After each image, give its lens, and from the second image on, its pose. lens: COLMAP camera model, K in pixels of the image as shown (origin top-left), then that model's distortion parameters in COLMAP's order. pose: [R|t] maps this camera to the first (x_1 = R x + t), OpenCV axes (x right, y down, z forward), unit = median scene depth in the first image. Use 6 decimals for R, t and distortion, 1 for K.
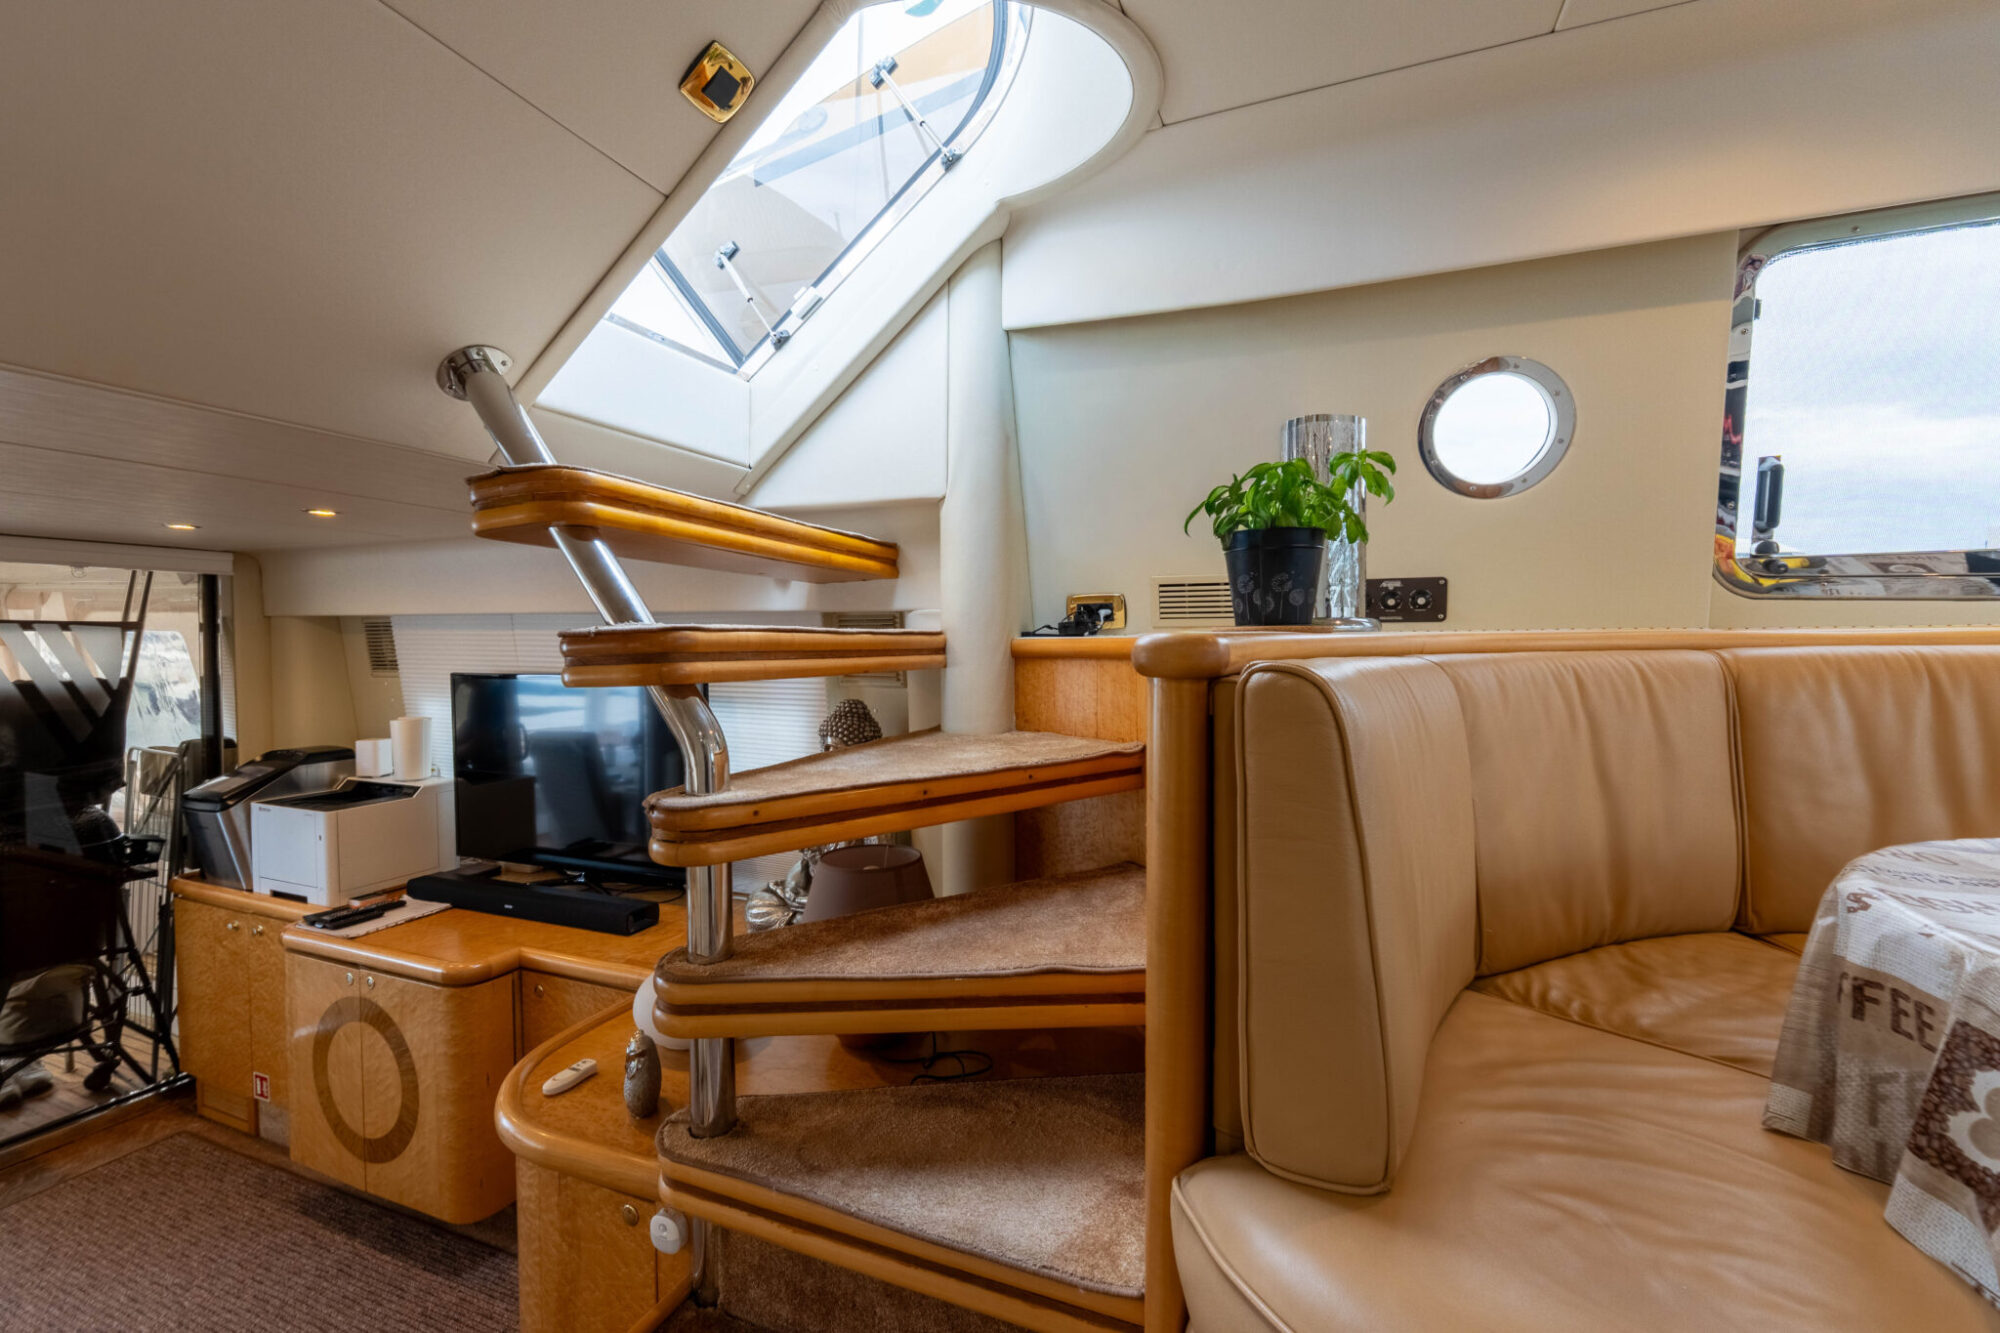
lens RADIAL K [[839.6, 0, 995.7], [0, 839.6, 663.1], [0, 0, 1]] dist [-0.004953, -0.000419]
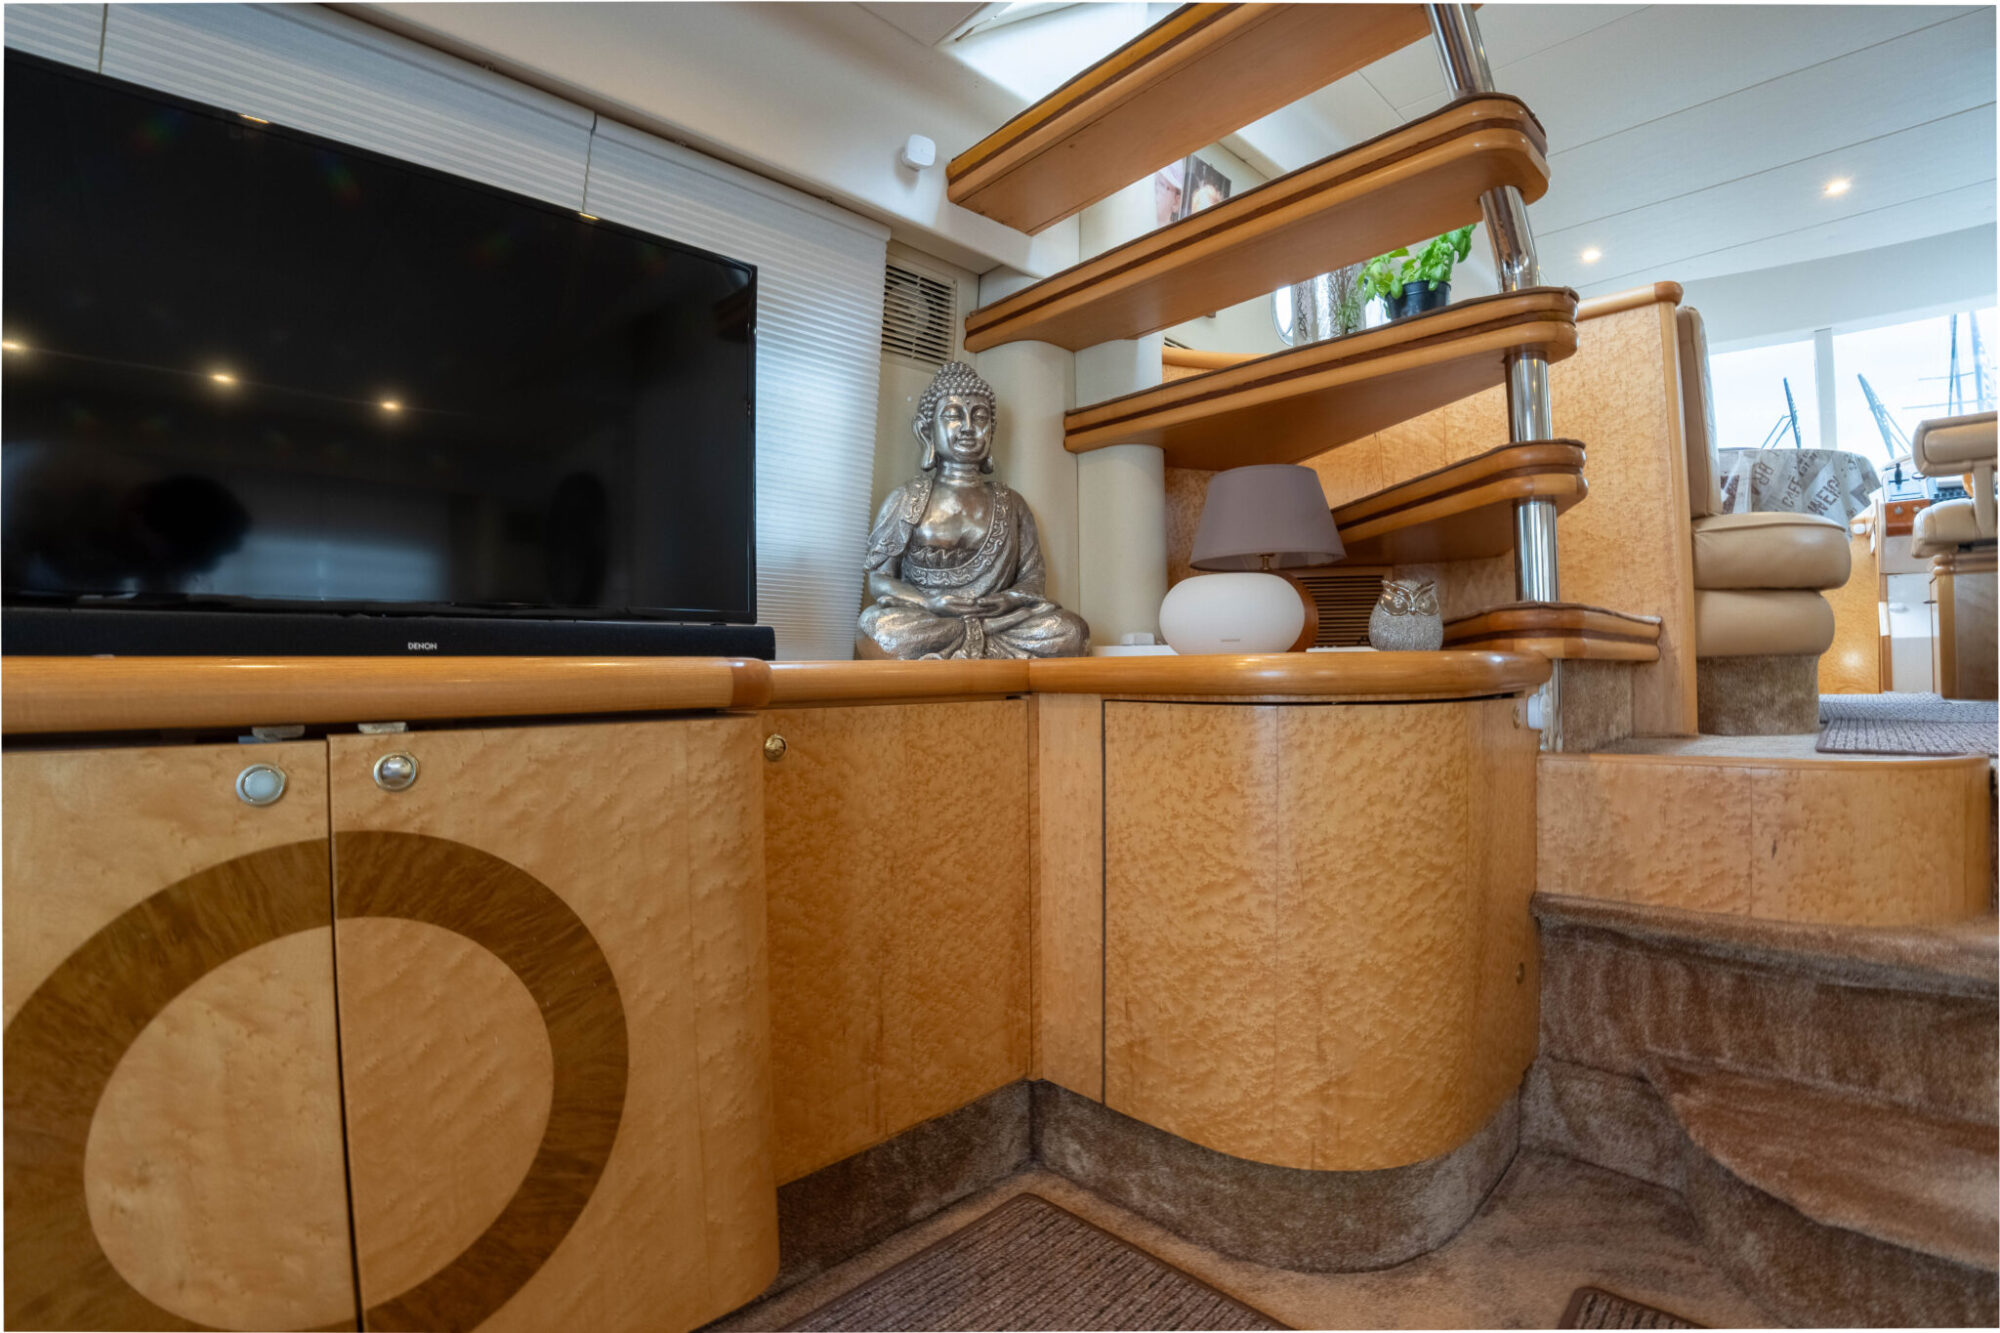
lens RADIAL K [[887.9, 0, 999.1], [0, 887.9, 662.7], [0, 0, 1]] dist [-0.103566, 0.017158]
pose [[0.409164, 0.013256, 0.912365, -0.979690], [0.039783, 0.998685, -0.032351, 0.380239], [-0.911593, 0.049533, 0.408098, 0.713048]]
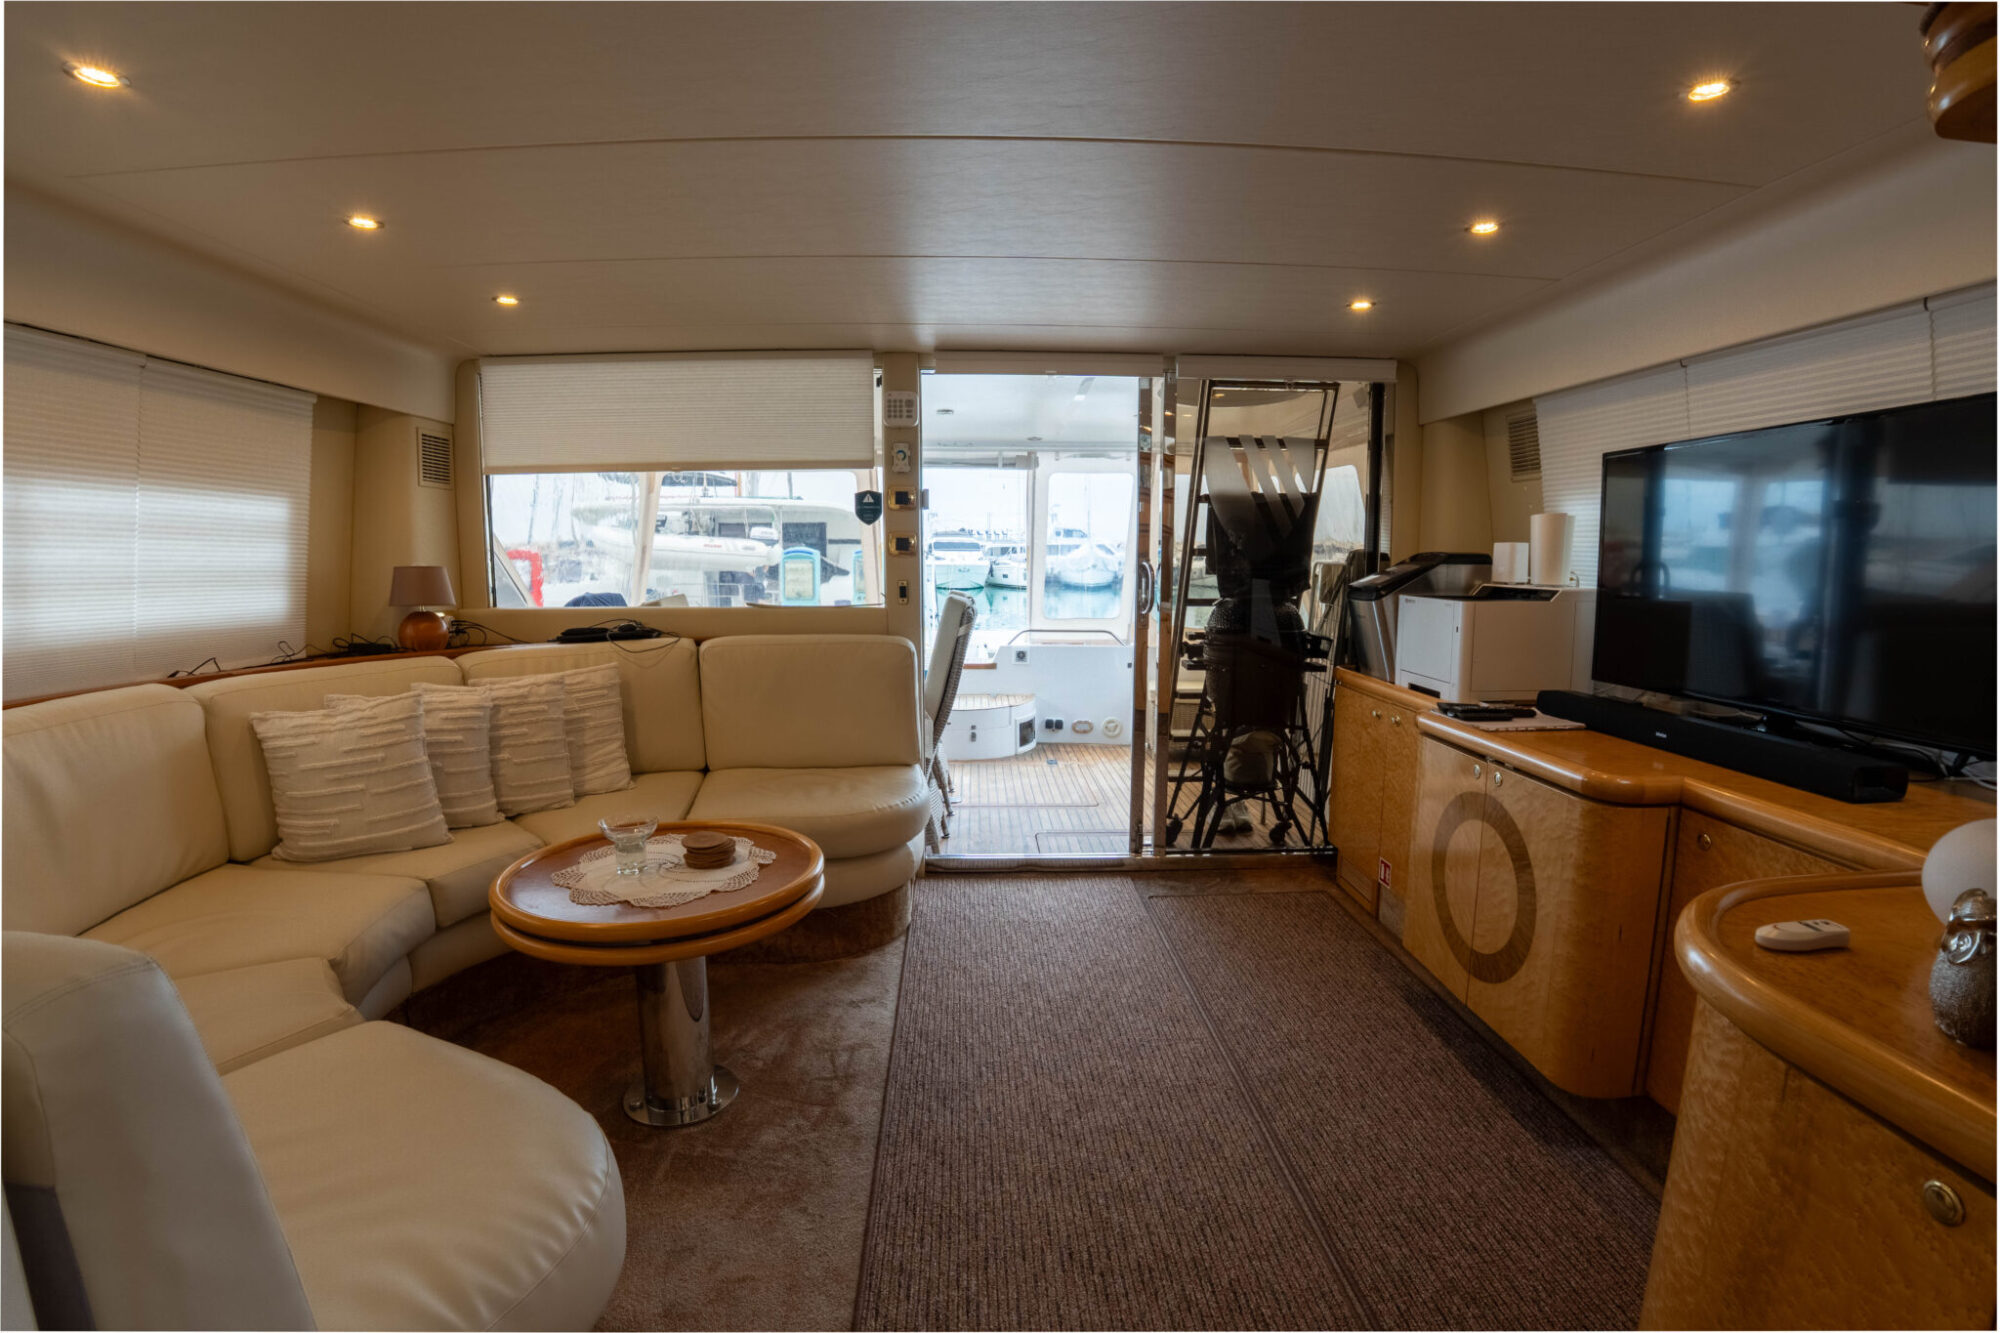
lens RADIAL K [[885.8, 0, 1000.1], [0, 885.8, 659.4], [0, 0, 1]] dist [-0.099425, 0.015844]
pose [[0.405314, 0.109139, -0.907639, -0.178690], [-0.025296, 0.993807, 0.108204, 0.187084], [0.913827, -0.020898, 0.405565, 0.188329]]
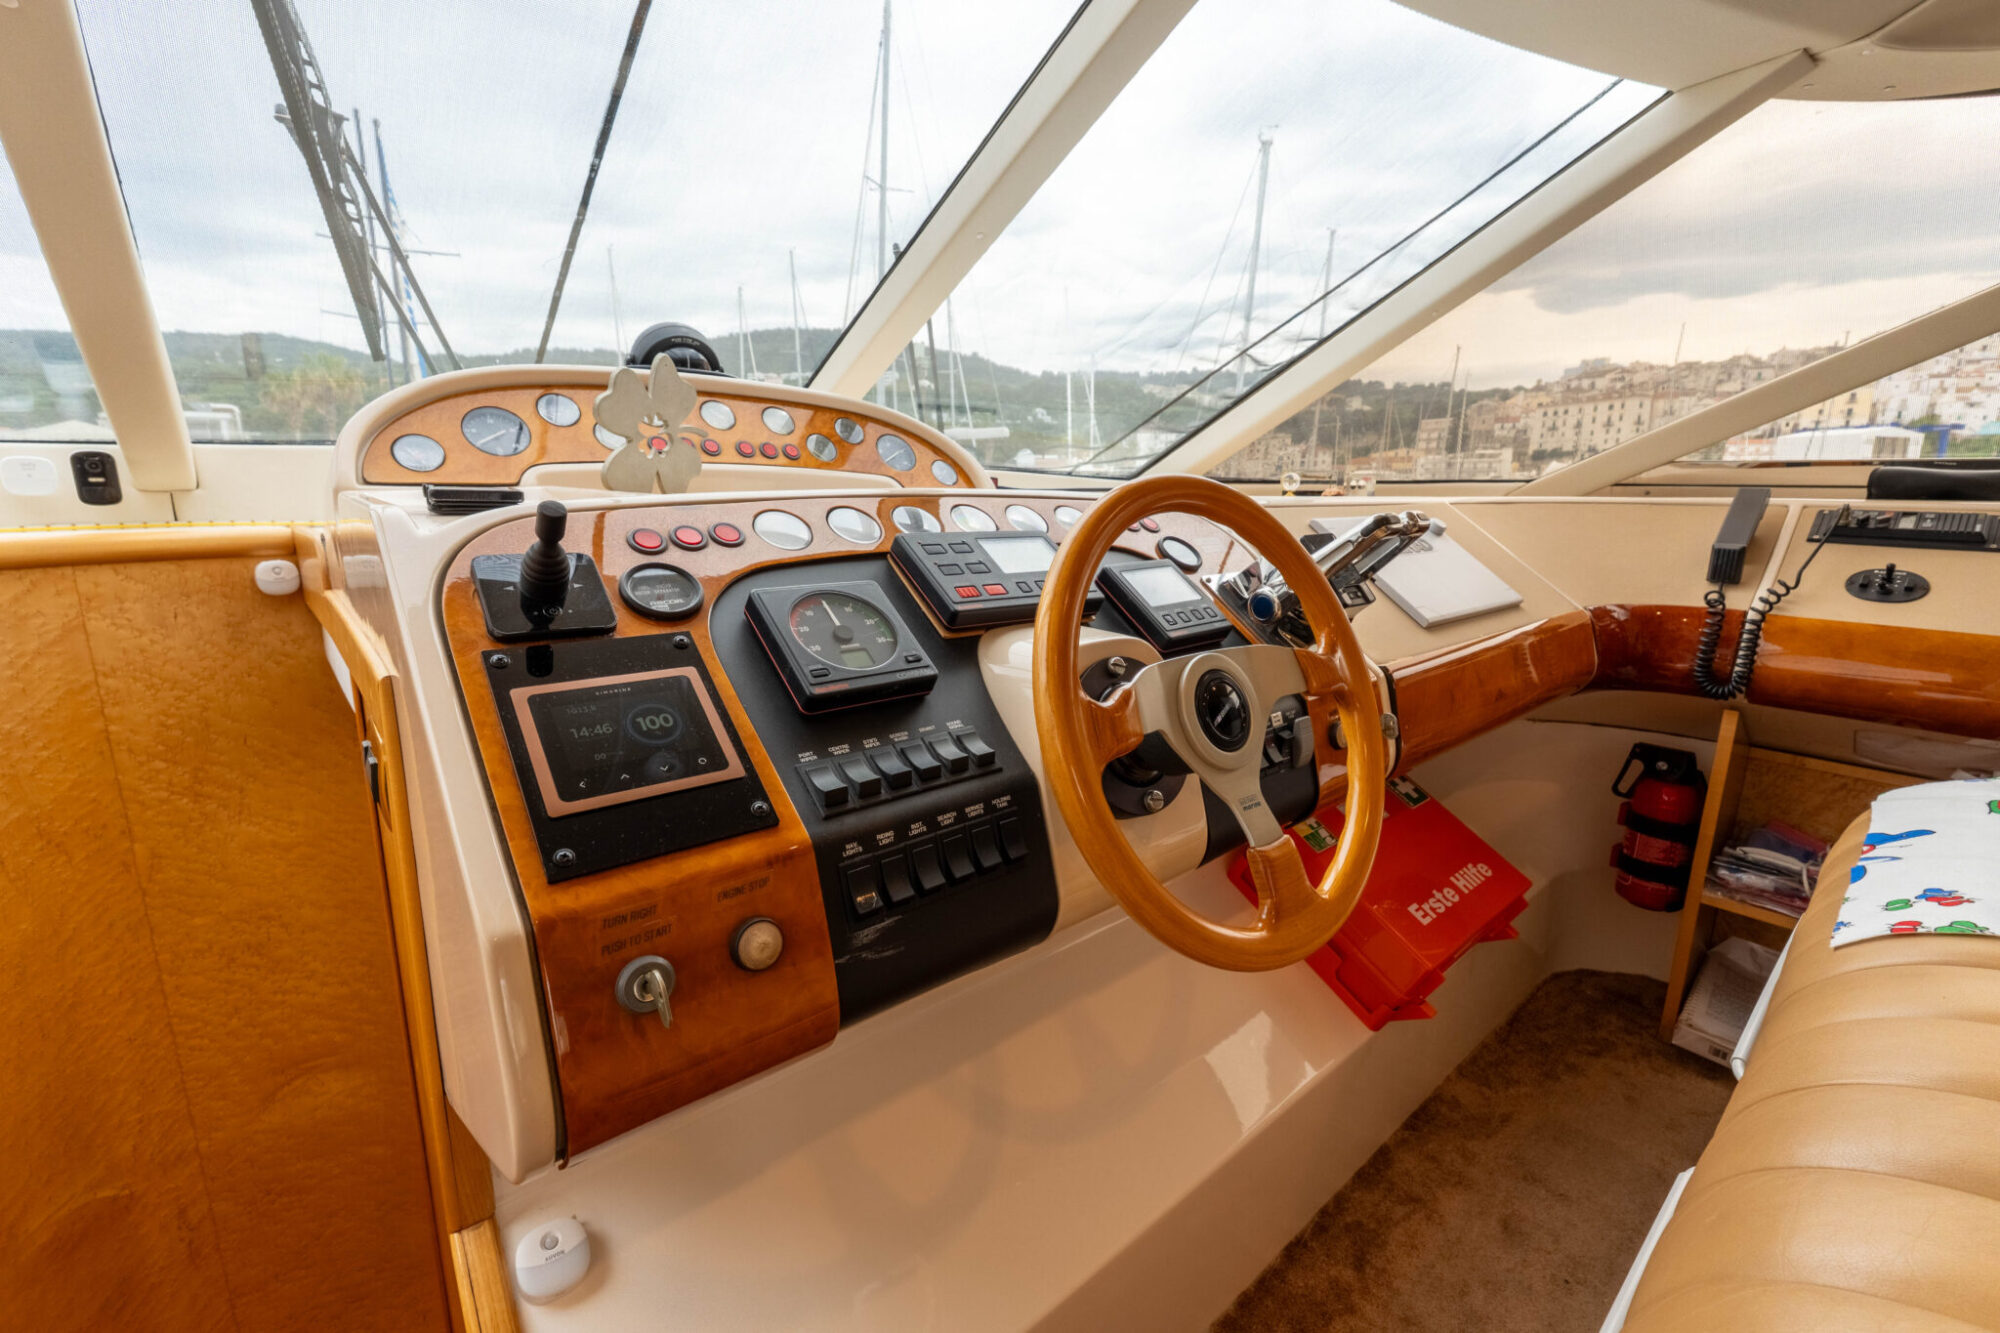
lens RADIAL K [[847.5, 0, 1000.9], [0, 847.5, 660.7], [0, 0, 1]] dist [-0.004030, -0.000068]
pose [[-0.888825, -0.094428, 0.448411, 1.169726], [0.009770, 0.974411, 0.224560, -0.045120], [-0.458142, 0.203976, -0.865159, -0.232036]]
